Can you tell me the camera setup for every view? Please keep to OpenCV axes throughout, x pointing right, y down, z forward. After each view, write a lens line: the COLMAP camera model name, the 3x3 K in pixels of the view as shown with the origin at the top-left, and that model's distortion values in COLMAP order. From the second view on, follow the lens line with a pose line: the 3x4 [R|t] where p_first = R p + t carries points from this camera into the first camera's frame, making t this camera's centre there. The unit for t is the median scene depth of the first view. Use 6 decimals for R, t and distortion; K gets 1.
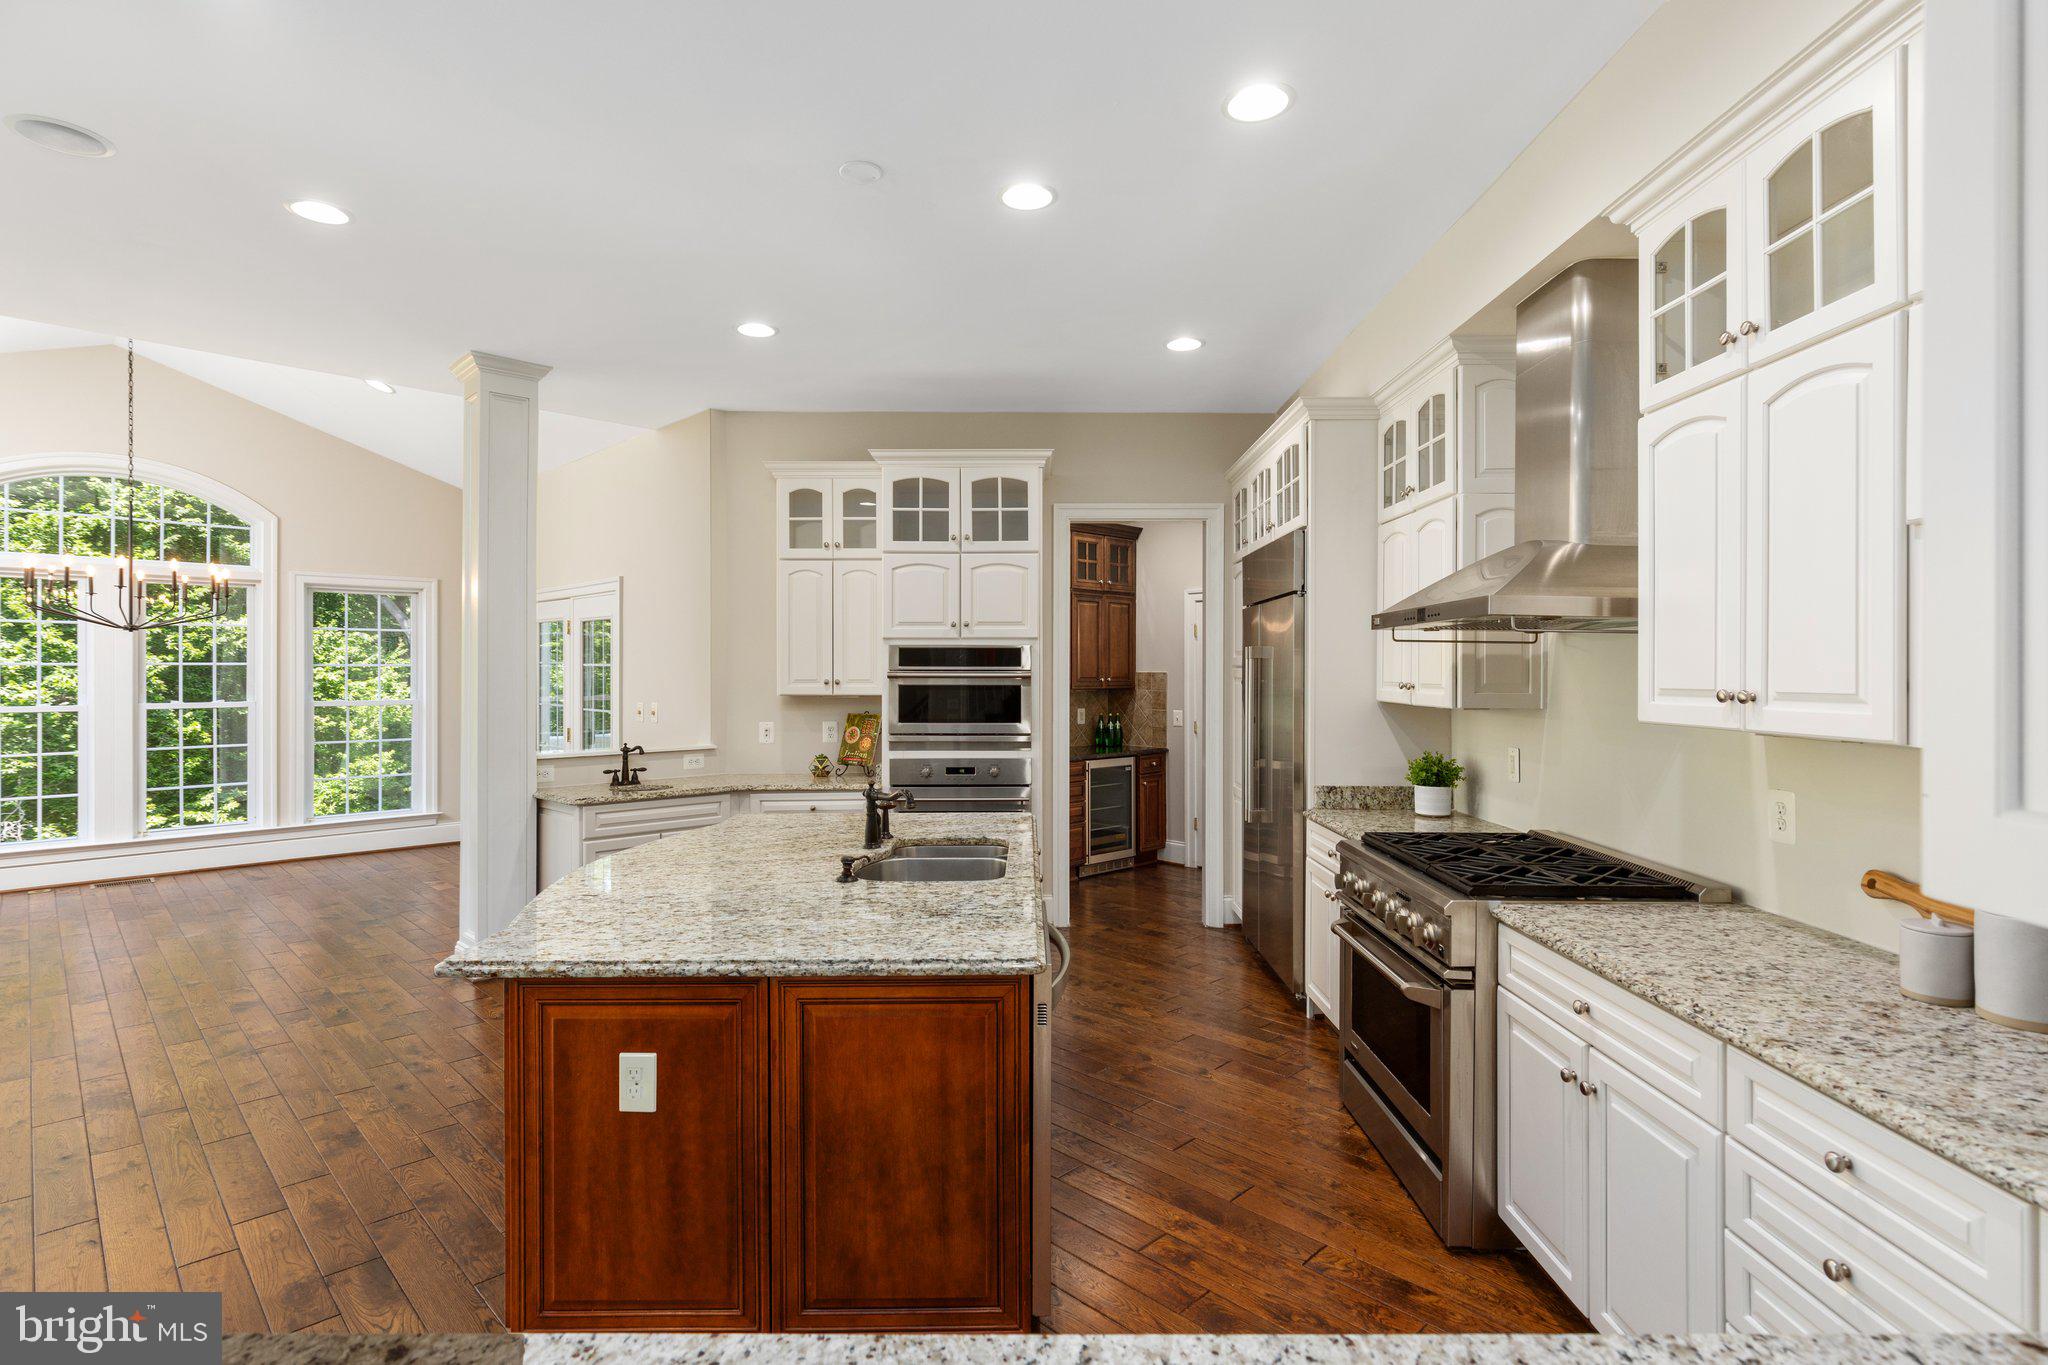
lens RADIAL K [[1004.6, 0, 1028.9], [0, 1004.6, 671.3], [0, 0, 1]] dist [-0.000748, 0.000184]
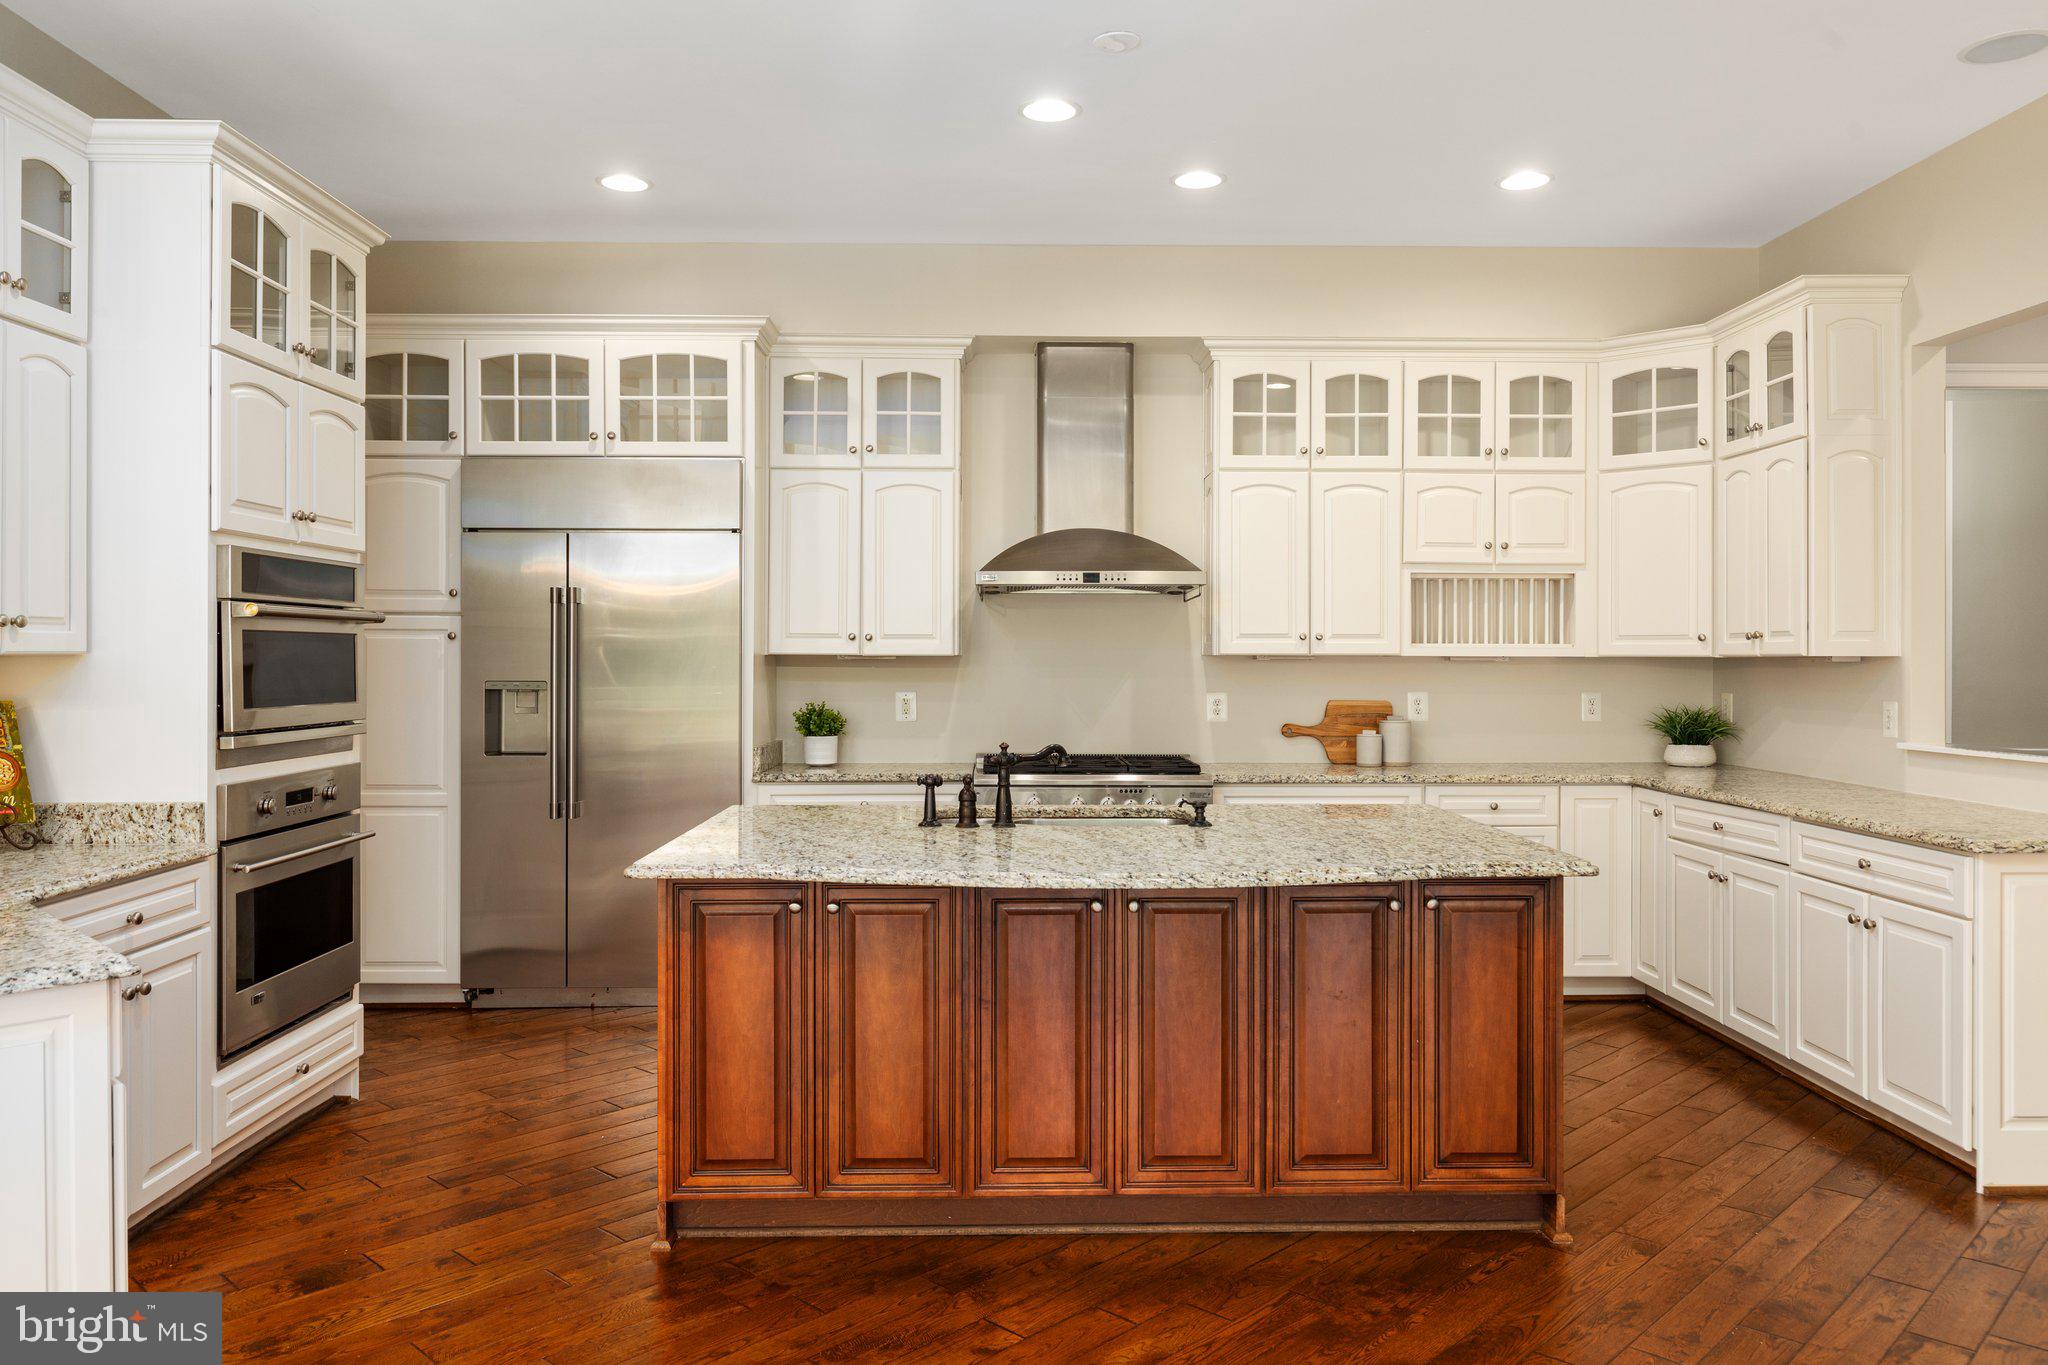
lens RADIAL K [[1442.4, 0, 1029.4], [0, 1442.4, 664.0], [0, 0, 1]] dist [0.009626, -0.011058]
pose [[-0.019272, -0.006712, 0.999792, -0.826879], [-0.003194, 0.999973, 0.006652, 0.024044], [-0.999809, -0.003065, -0.019293, 0.635346]]
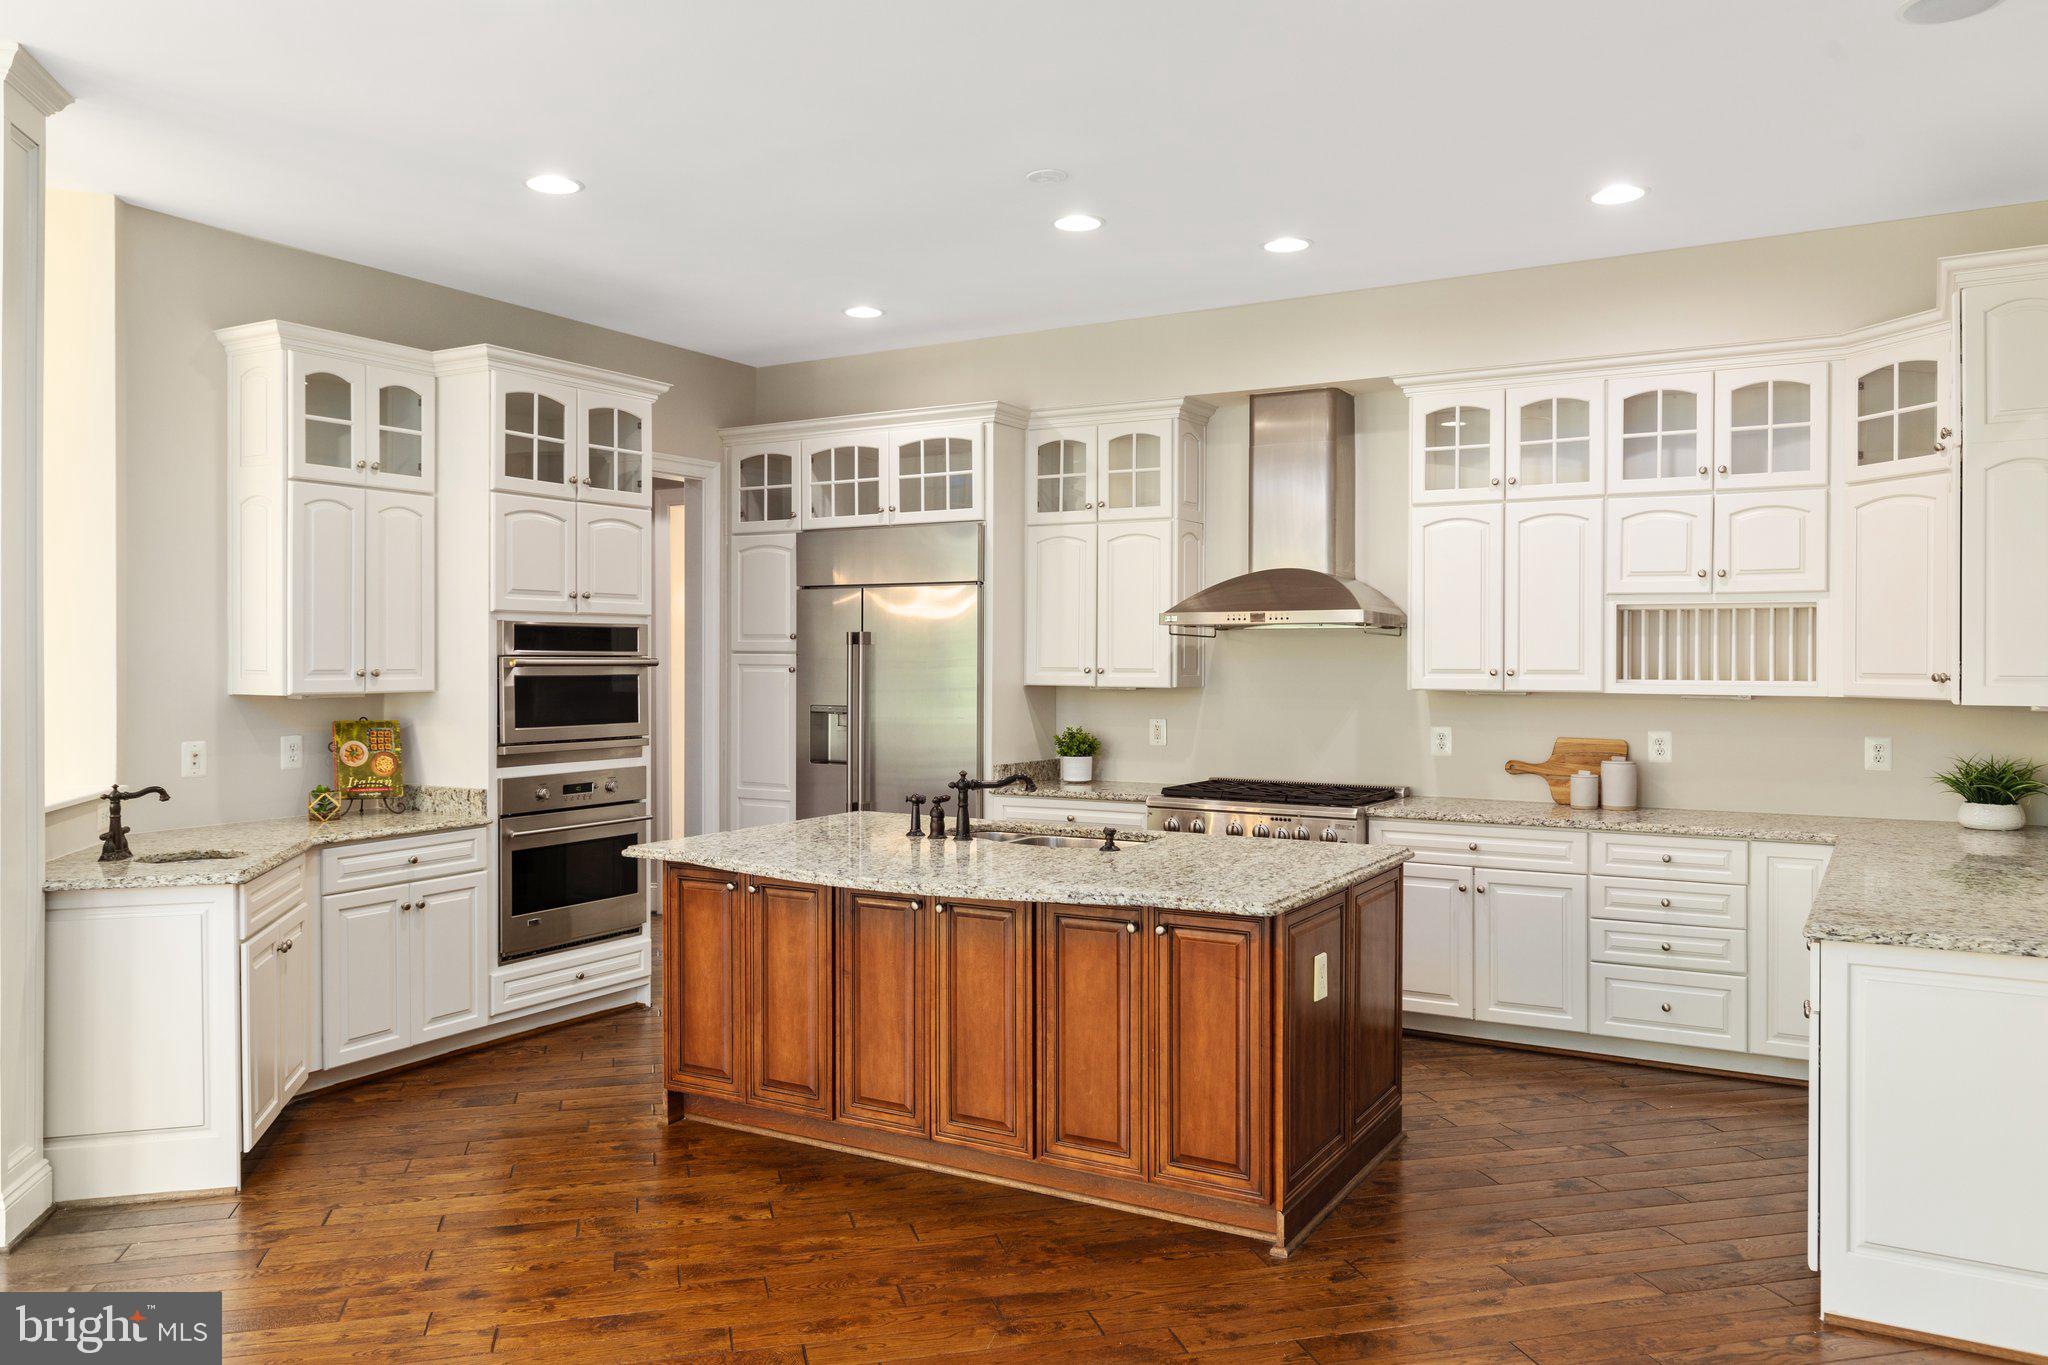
lens RADIAL K [[1486.7, 0, 1025.8], [0, 1486.7, 672.8], [0, 0, 1]] dist [0.003911, -0.002530]
pose [[0.508293, -0.009594, 0.861131, -0.863941], [-0.002624, 0.999916, 0.012690, -0.003290], [-0.861180, -0.008710, 0.508225, 0.137607]]
